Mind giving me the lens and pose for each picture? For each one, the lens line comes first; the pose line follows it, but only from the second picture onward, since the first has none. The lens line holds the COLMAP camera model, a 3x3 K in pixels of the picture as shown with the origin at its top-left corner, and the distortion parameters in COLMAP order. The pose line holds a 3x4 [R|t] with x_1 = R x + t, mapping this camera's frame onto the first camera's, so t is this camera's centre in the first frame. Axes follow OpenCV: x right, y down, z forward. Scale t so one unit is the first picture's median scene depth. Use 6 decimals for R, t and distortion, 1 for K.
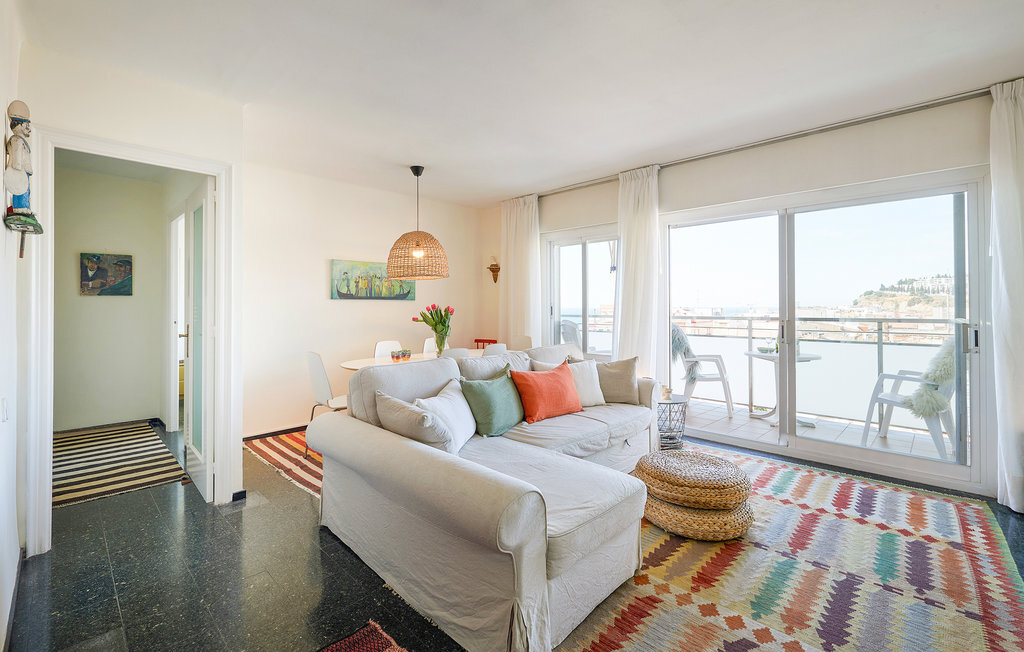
lens RADIAL K [[440.2, 0, 497.7], [0, 440.2, 302.6], [0, 0, 1]] dist [0.000231, 0.000621]
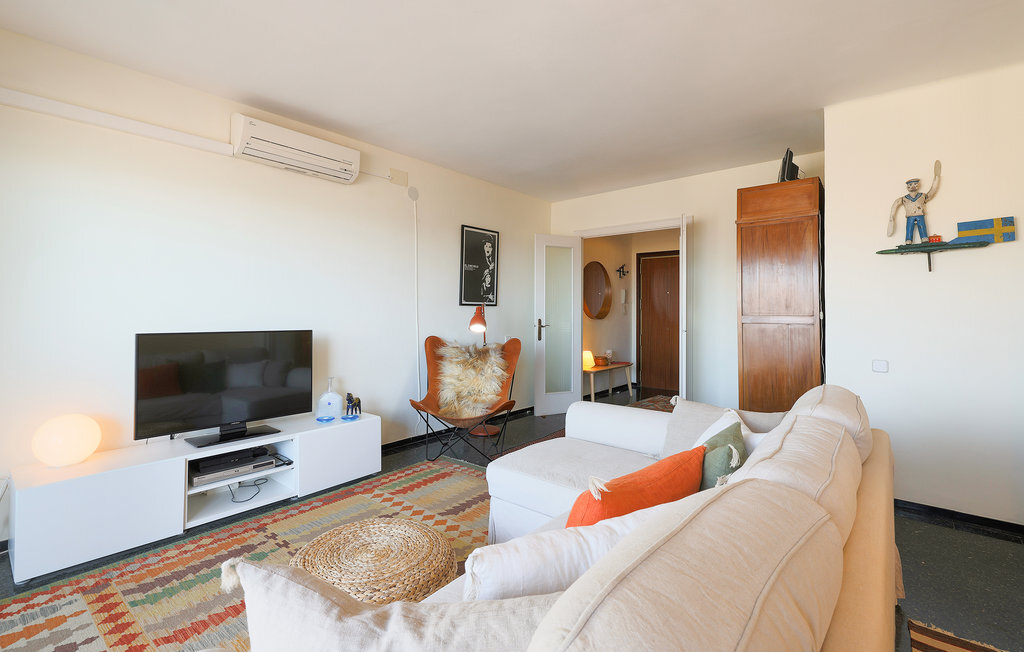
lens RADIAL K [[467.1, 0, 509.8], [0, 467.1, 304.1], [0, 0, 1]] dist [0.003112, -0.000308]
pose [[-0.995415, -0.003941, -0.095566, 0.166875], [-0.001883, 0.999765, -0.021614, 0.014540], [0.095629, -0.021335, -0.995188, 0.933860]]
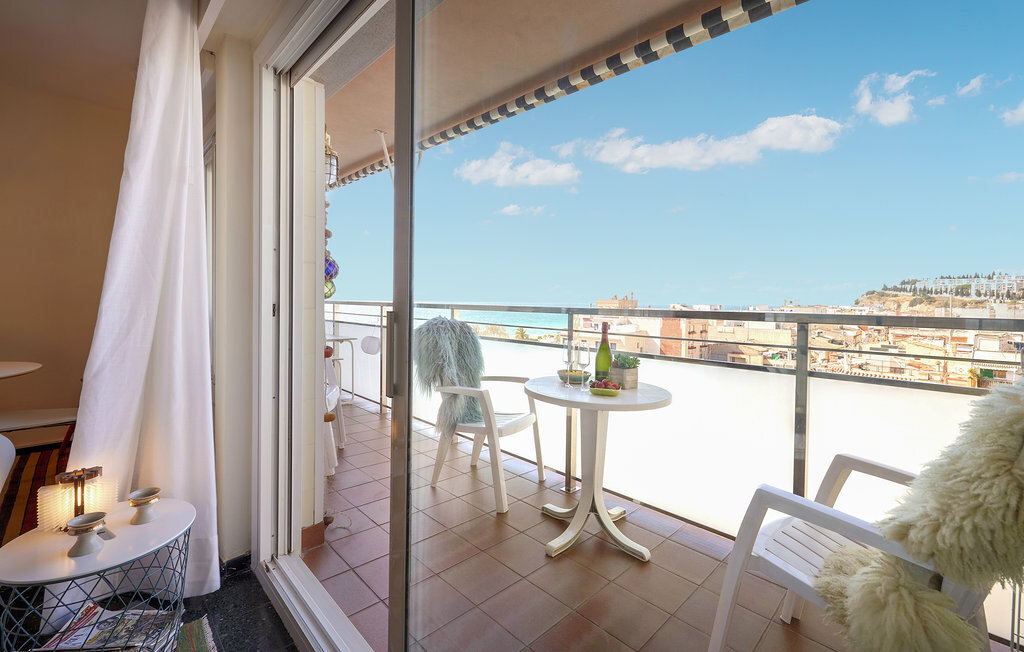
lens RADIAL K [[440.2, 0, 495.4], [0, 440.2, 304.5], [0, 0, 1]] dist [0.000231, 0.000621]
pose [[0.999815, 0.018510, -0.005162, 0.551883], [-0.018399, 0.999615, 0.020771, 0.023367], [0.005545, -0.020672, 0.999771, 0.558037]]
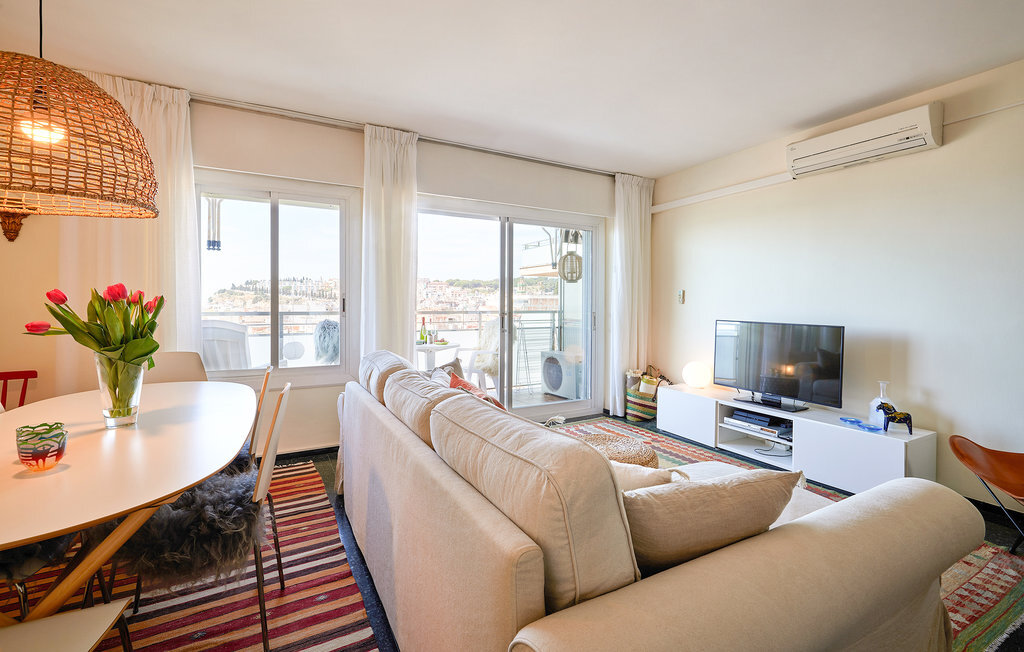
lens RADIAL K [[440.2, 0, 505.4], [0, 440.2, 309.0], [0, 0, 1]] dist [0.000231, 0.000621]
pose [[0.291336, -0.006538, 0.956599, -0.359949], [-0.014848, 0.999825, 0.011355, 0.013189], [-0.956506, -0.017511, 0.291188, 0.507106]]
